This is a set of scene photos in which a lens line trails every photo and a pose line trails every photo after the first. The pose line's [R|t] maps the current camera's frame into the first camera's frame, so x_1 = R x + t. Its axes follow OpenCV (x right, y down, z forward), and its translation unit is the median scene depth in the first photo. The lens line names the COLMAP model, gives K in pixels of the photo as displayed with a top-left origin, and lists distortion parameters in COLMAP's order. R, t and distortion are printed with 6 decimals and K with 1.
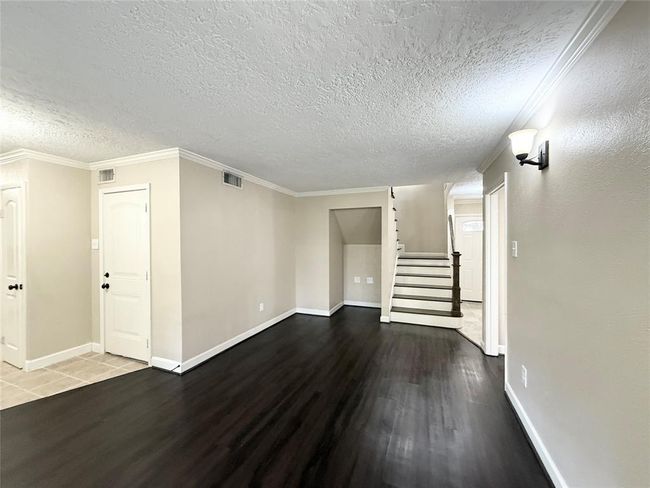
lens RADIAL K [[260.2, 0, 327.3], [0, 260.2, 243.9], [0, 0, 1]] dist [0.000040, 0.000431]
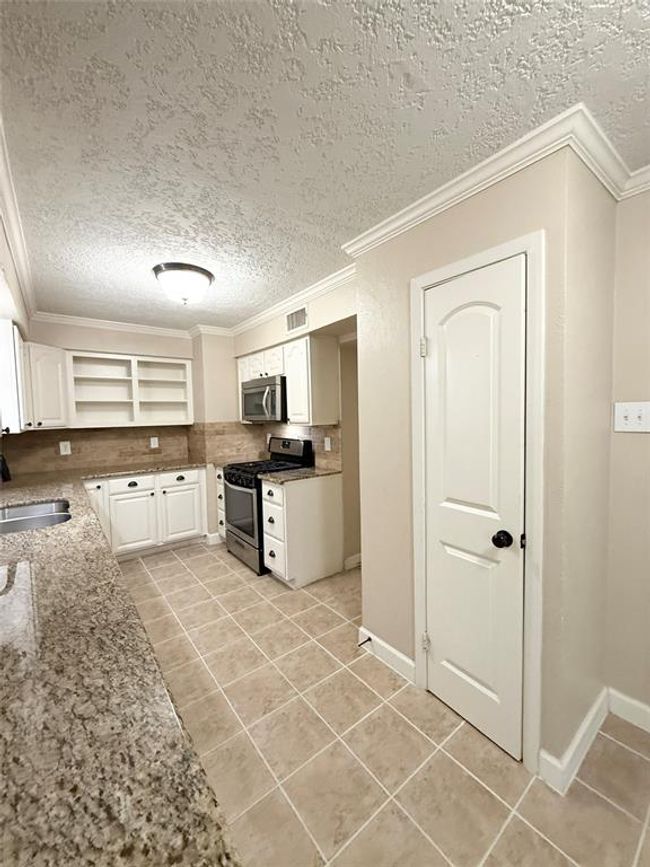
lens RADIAL K [[343.9, 0, 326.5], [0, 343.9, 432.1], [0, 0, 1]] dist [-0.001619, -0.000214]
pose [[0.862022, 0.010160, -0.506768, -1.013687], [0.016688, 0.998688, 0.048410, -0.012212], [0.506595, -0.050187, 0.860722, 0.407414]]
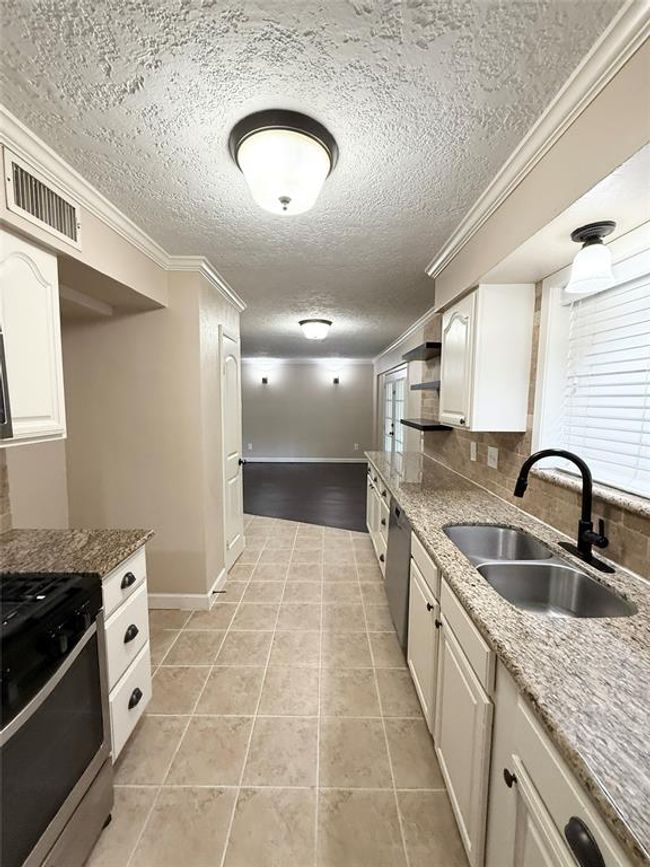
lens RADIAL K [[343.9, 0, 327.9], [0, 343.9, 431.4], [0, 0, 1]] dist [-0.001619, -0.000214]
pose [[-0.365889, -0.084028, 0.926857, -2.027174], [-0.001225, 0.995958, 0.089809, -0.033741], [-0.930658, 0.031725, -0.364513, 0.990395]]
